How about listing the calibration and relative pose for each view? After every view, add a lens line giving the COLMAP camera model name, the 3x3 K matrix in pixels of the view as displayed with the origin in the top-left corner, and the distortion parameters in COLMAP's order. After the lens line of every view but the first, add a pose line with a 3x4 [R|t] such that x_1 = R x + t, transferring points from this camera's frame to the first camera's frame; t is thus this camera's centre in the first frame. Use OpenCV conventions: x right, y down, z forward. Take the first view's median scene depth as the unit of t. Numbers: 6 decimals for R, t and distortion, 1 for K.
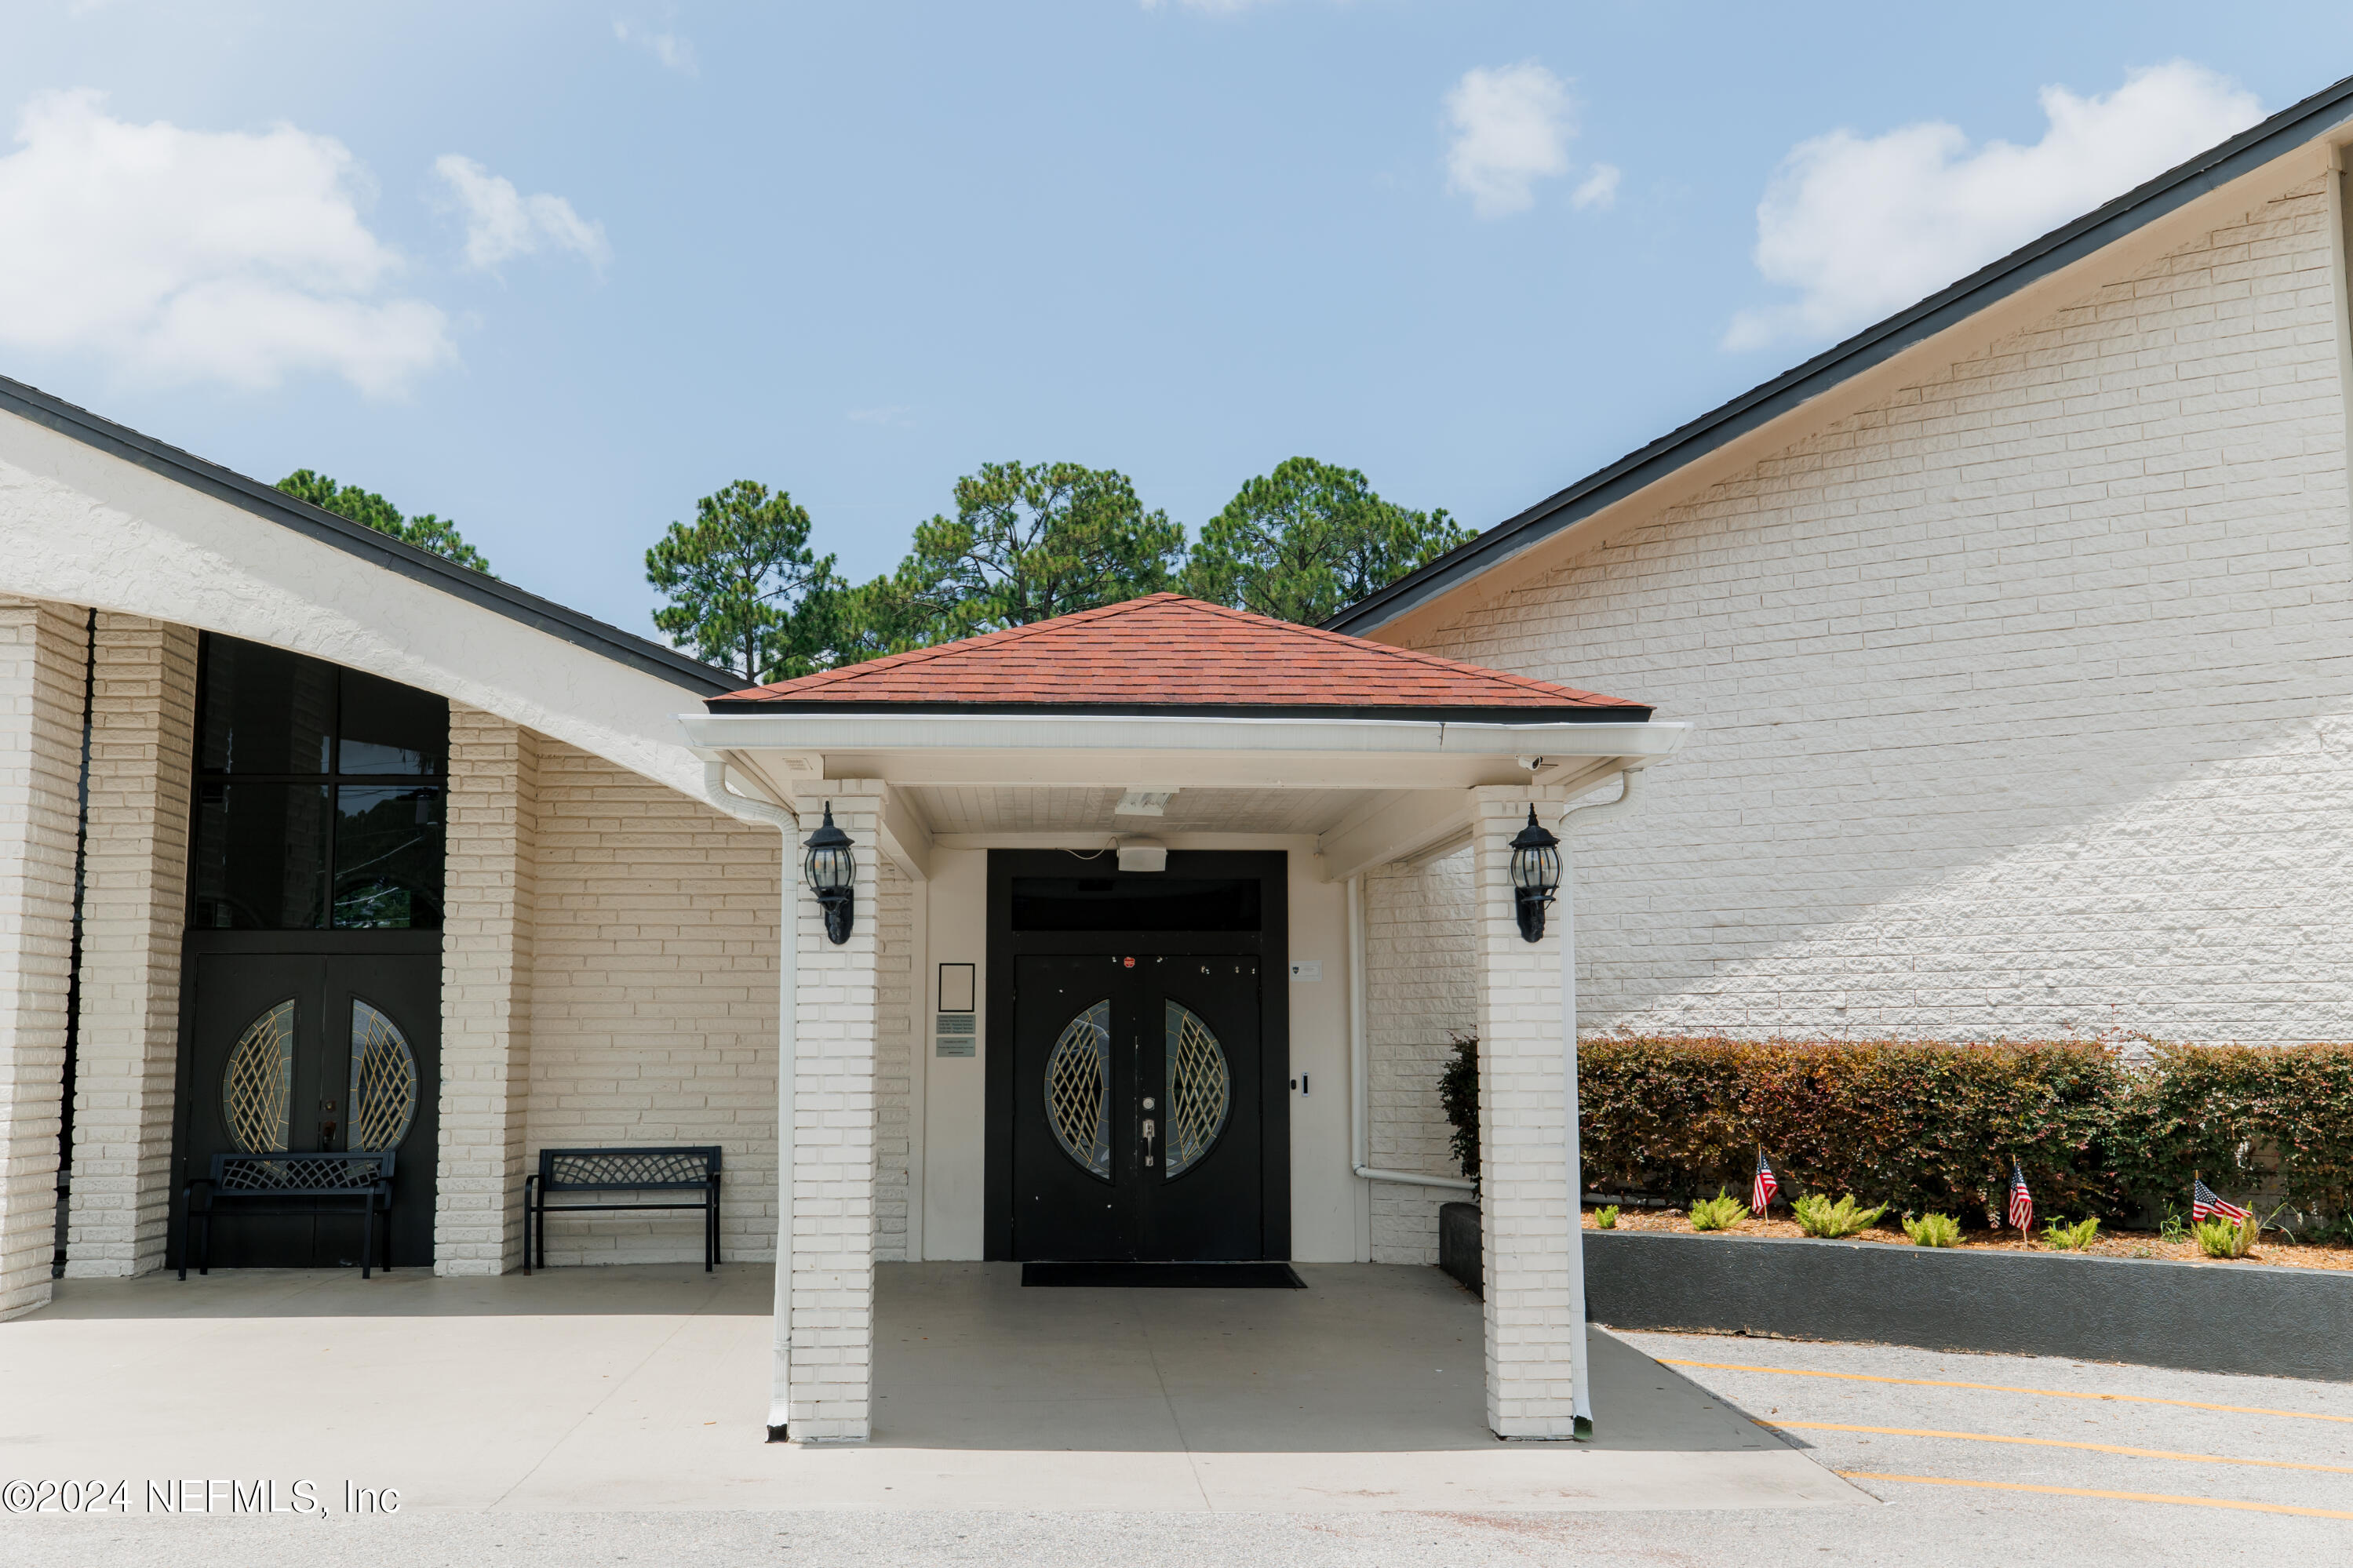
lens RADIAL K [[2397.7, 0, 1159.2], [0, 2397.7, 739.2], [0, 0, 1]] dist [0.003528, 0.000000]
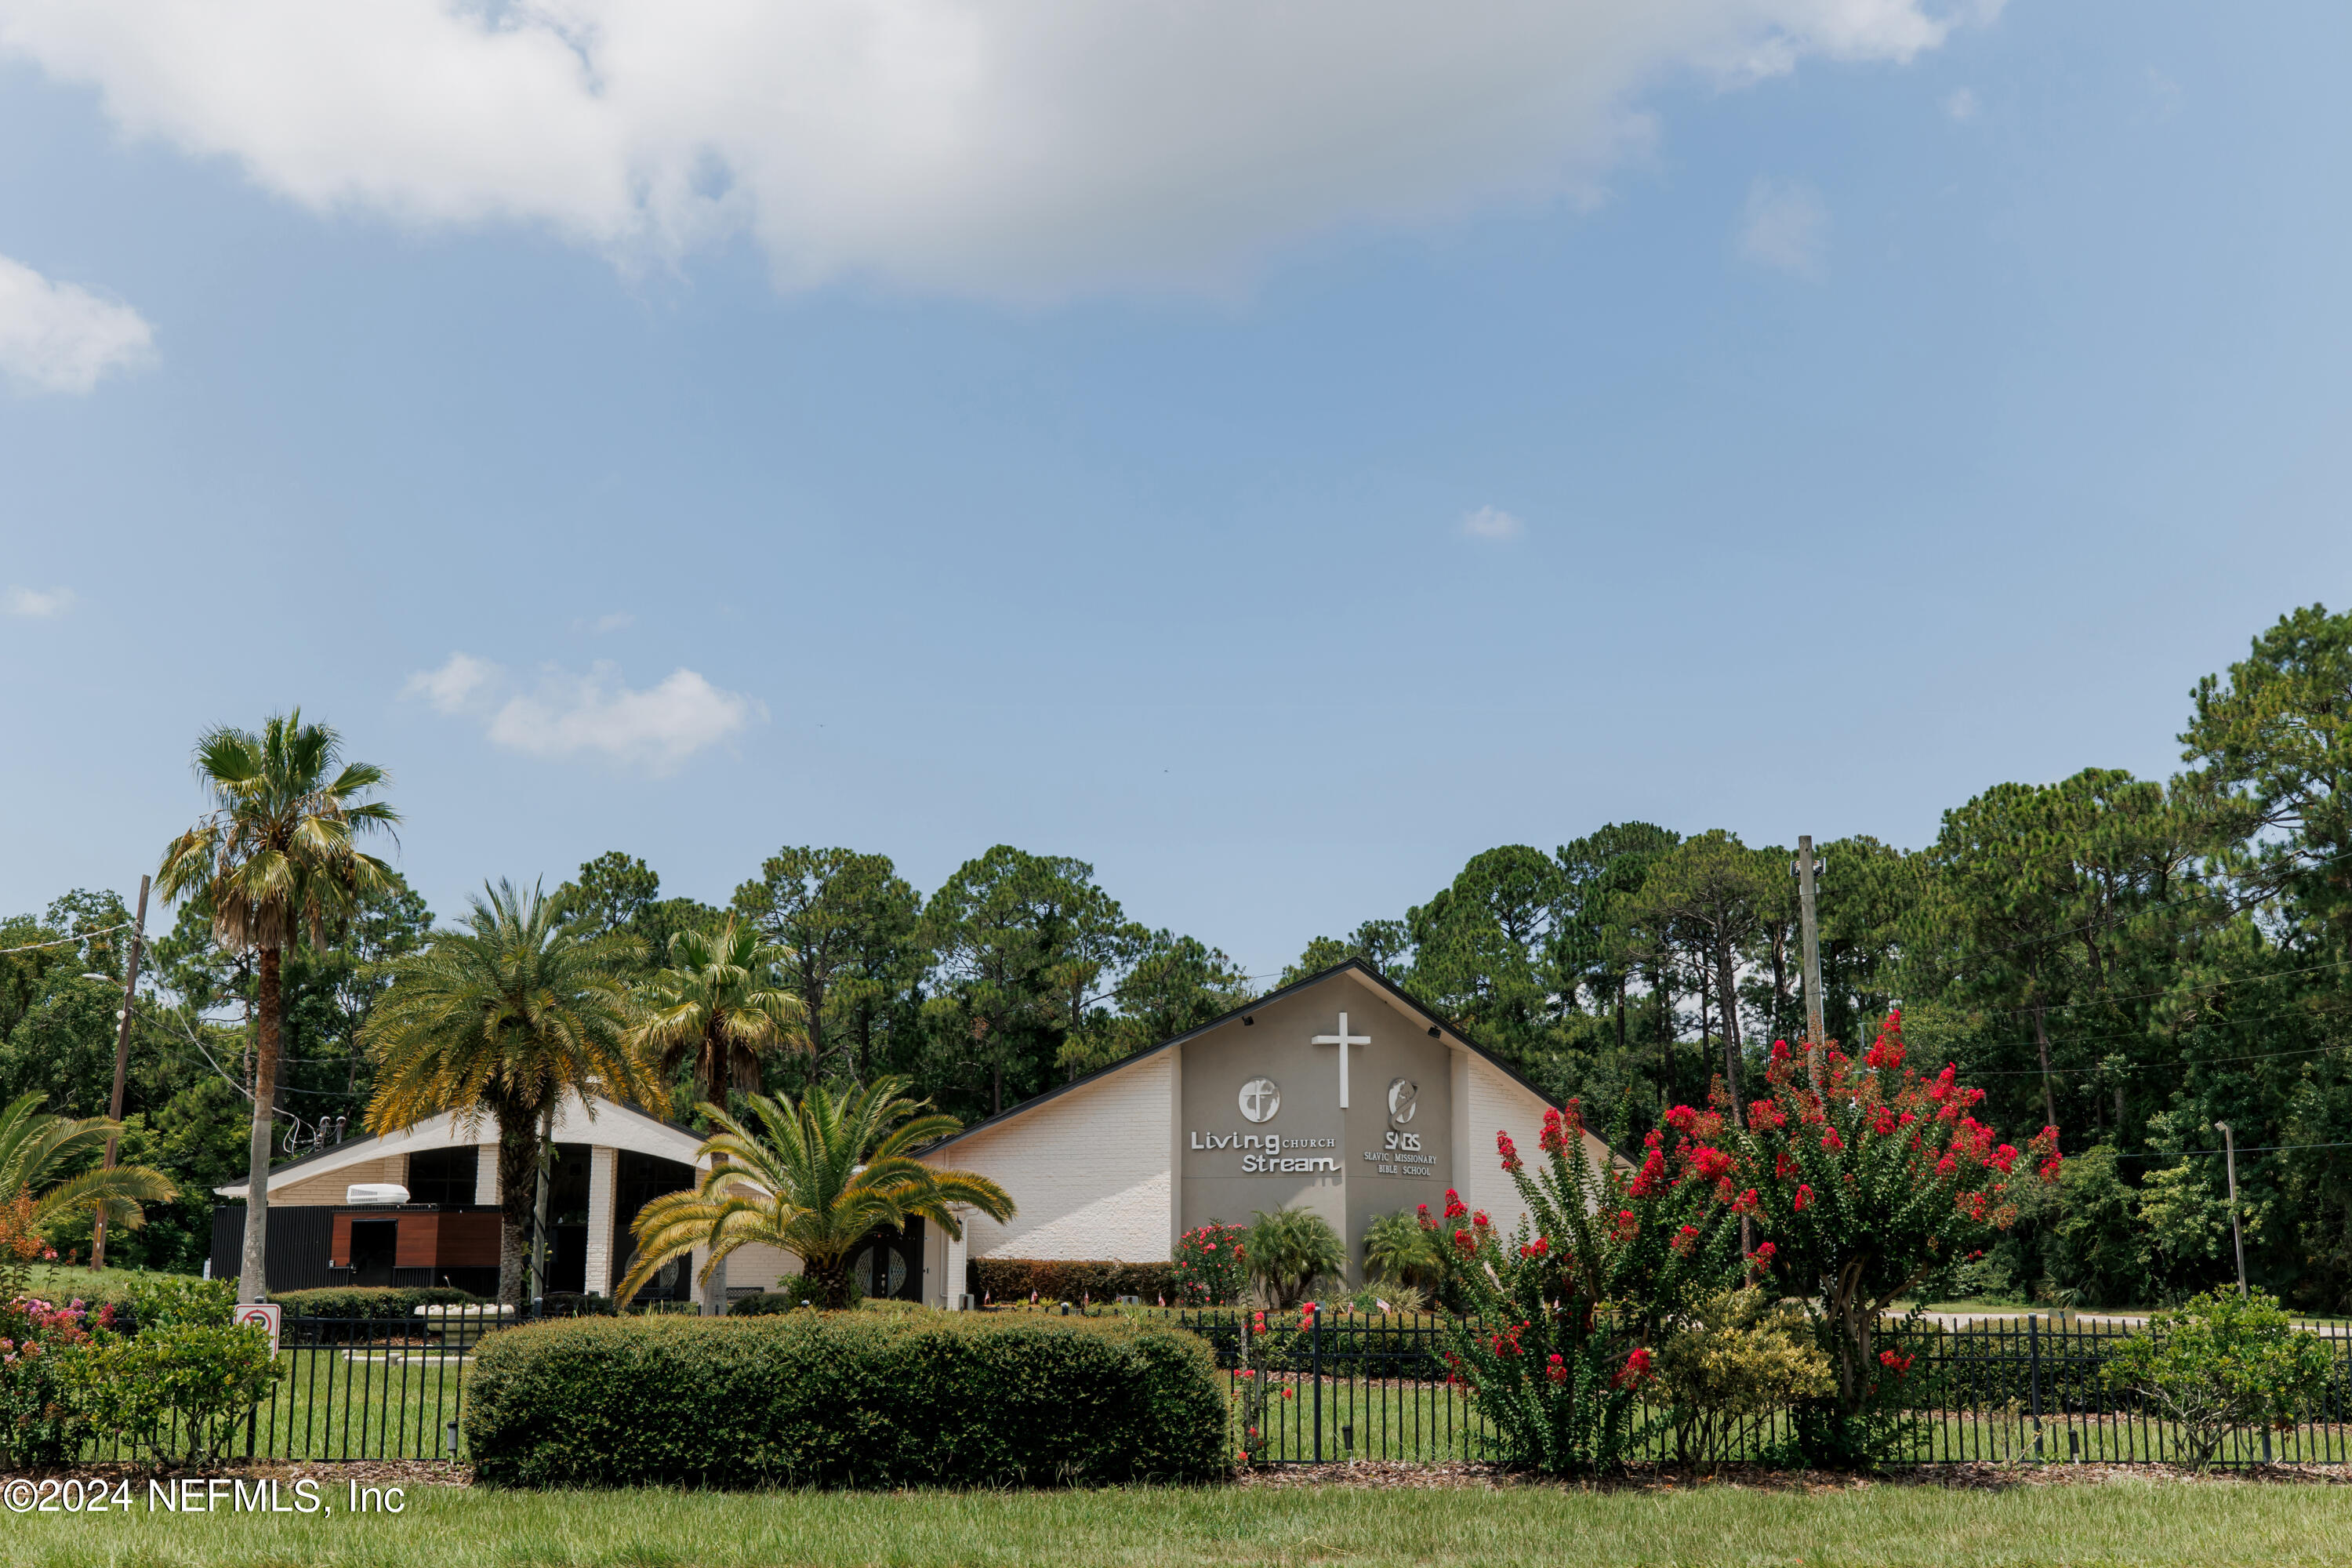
lens RADIAL K [[2397.0, 0, 1182.0], [0, 2397.0, 782.8], [0, 0, 1]] dist [0.003528, 0.000000]
pose [[0.993223, 0.030681, 0.112099, 0.015579], [-0.023409, 0.997570, -0.065617, -0.384689], [-0.113839, 0.062548, 0.991528, -2.850194]]
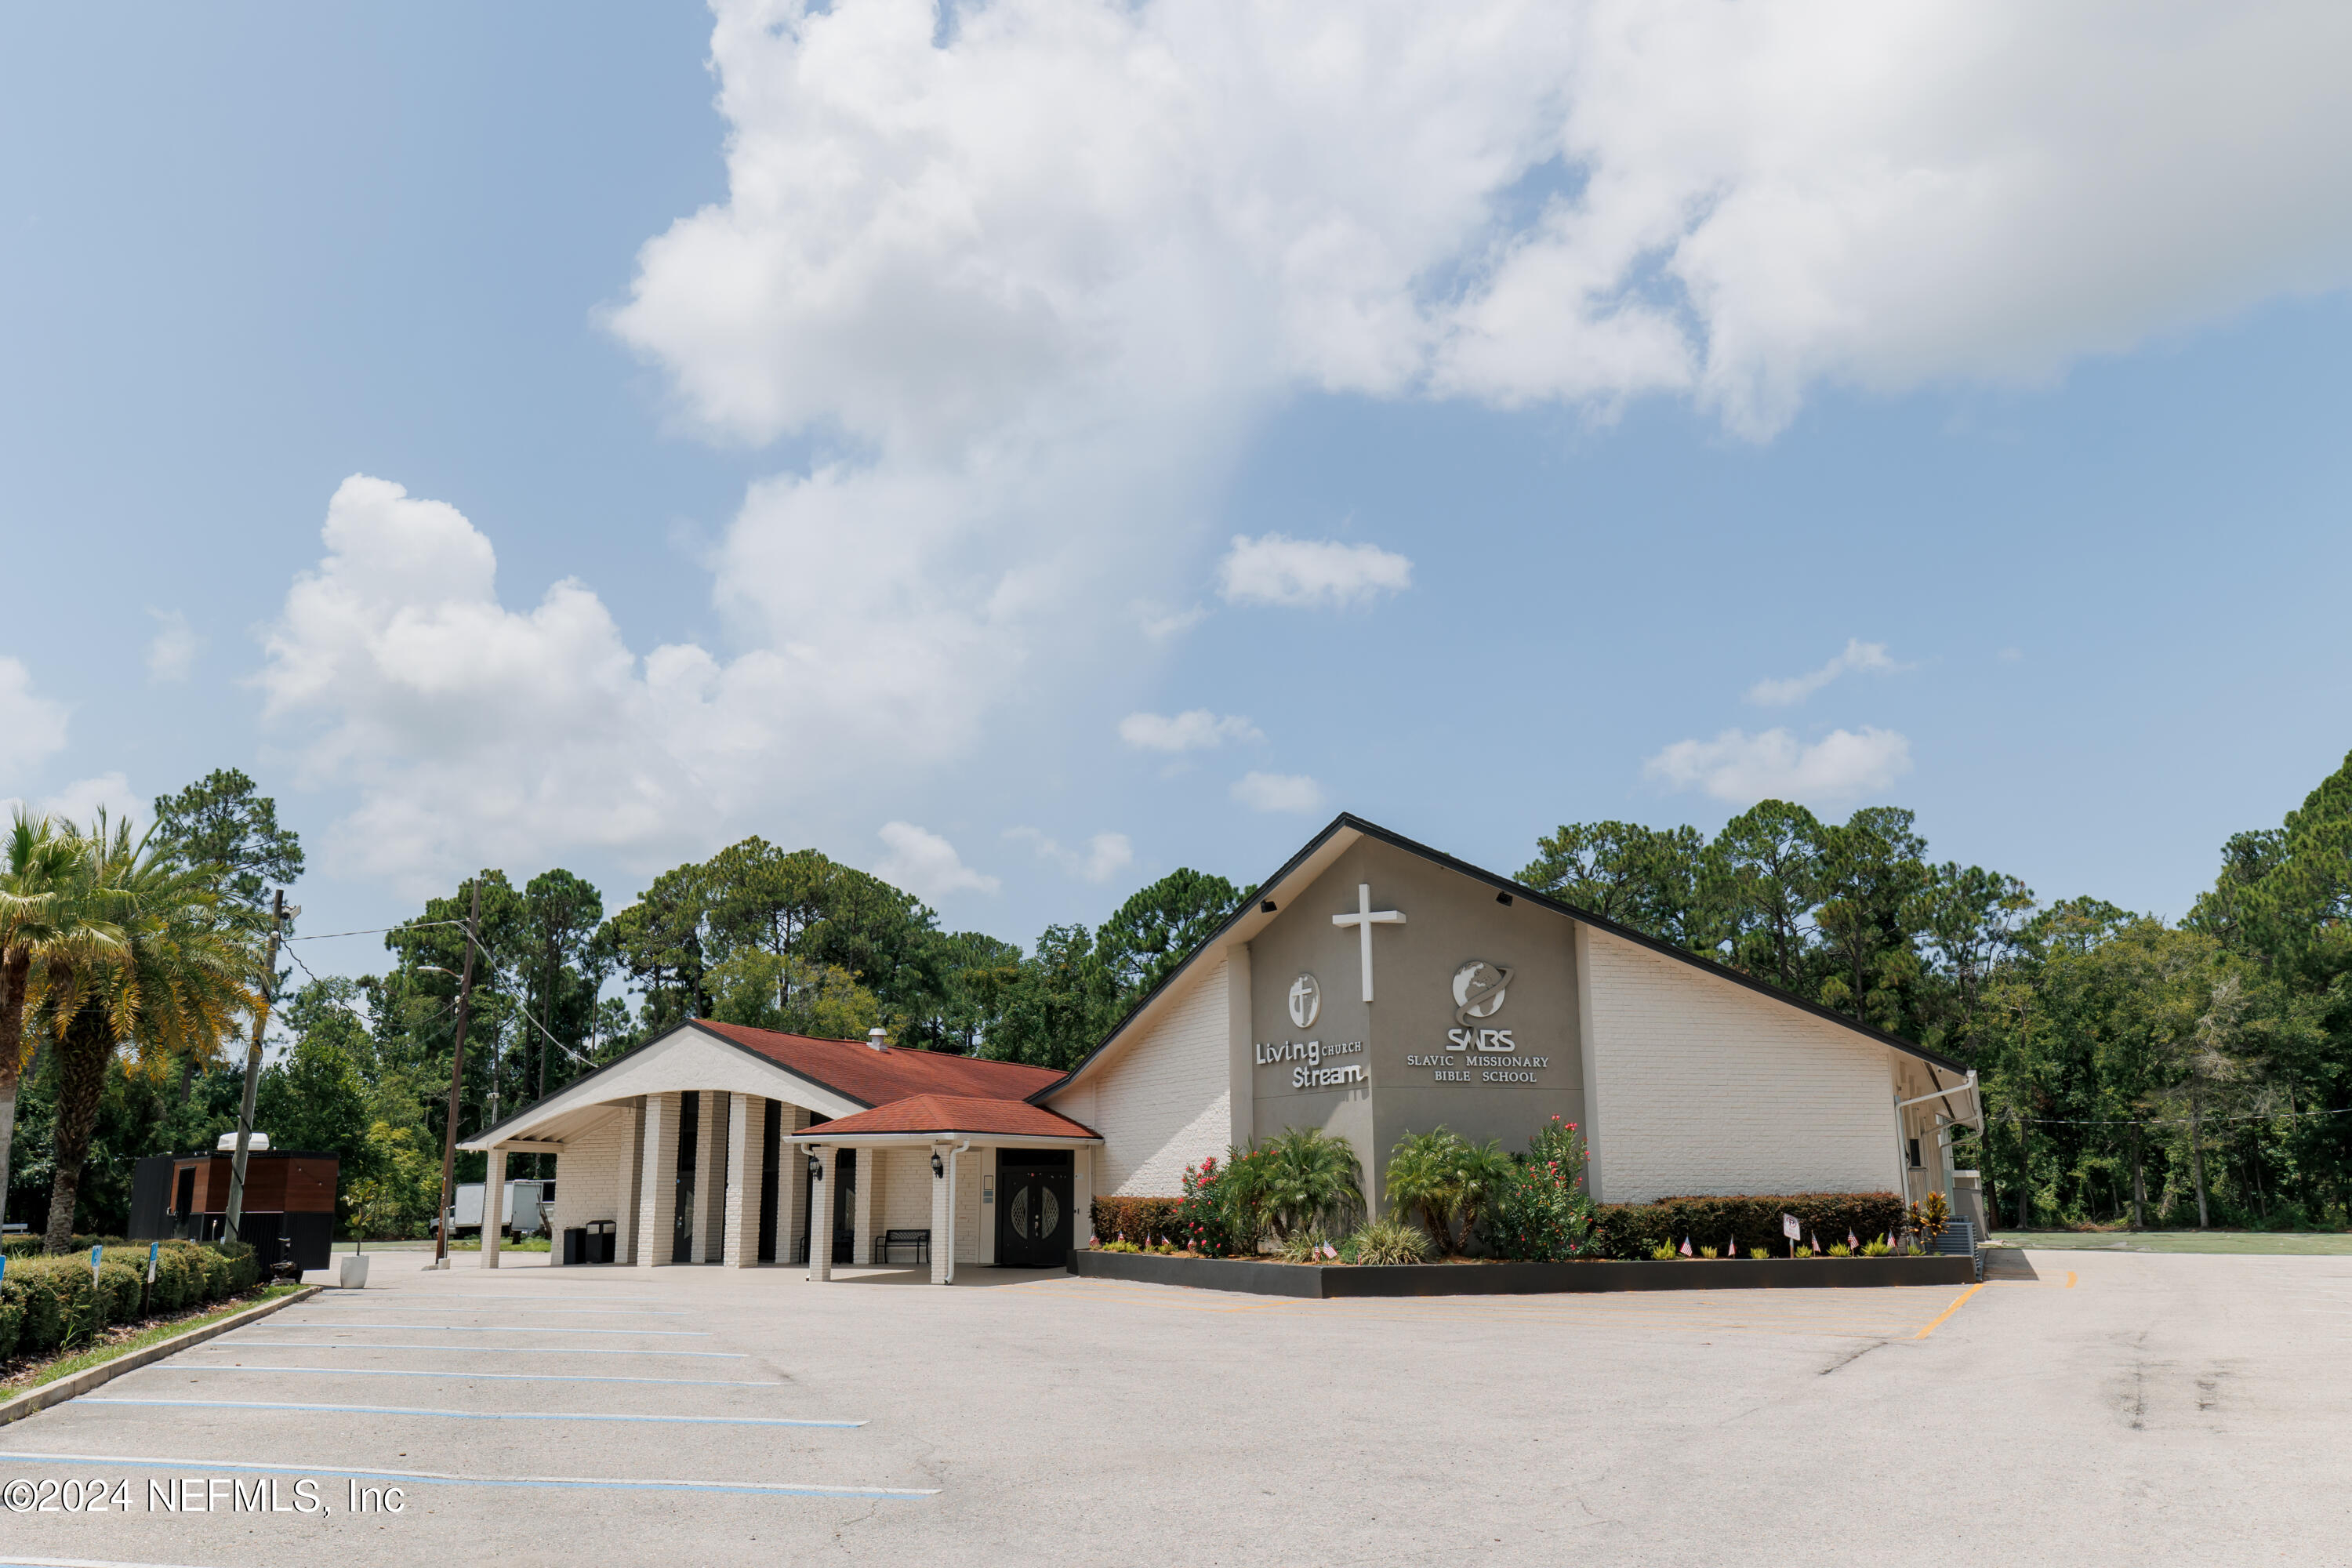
lens RADIAL K [[1822.6, 0, 1110.7], [0, 1822.6, 697.9], [0, 0, 1]] dist [0.007310, 0.008781]
pose [[0.876448, -0.131608, -0.463162, 1.486053], [0.066053, 0.985690, -0.155091, -0.179029], [0.476945, 0.105336, 0.872598, -1.387937]]
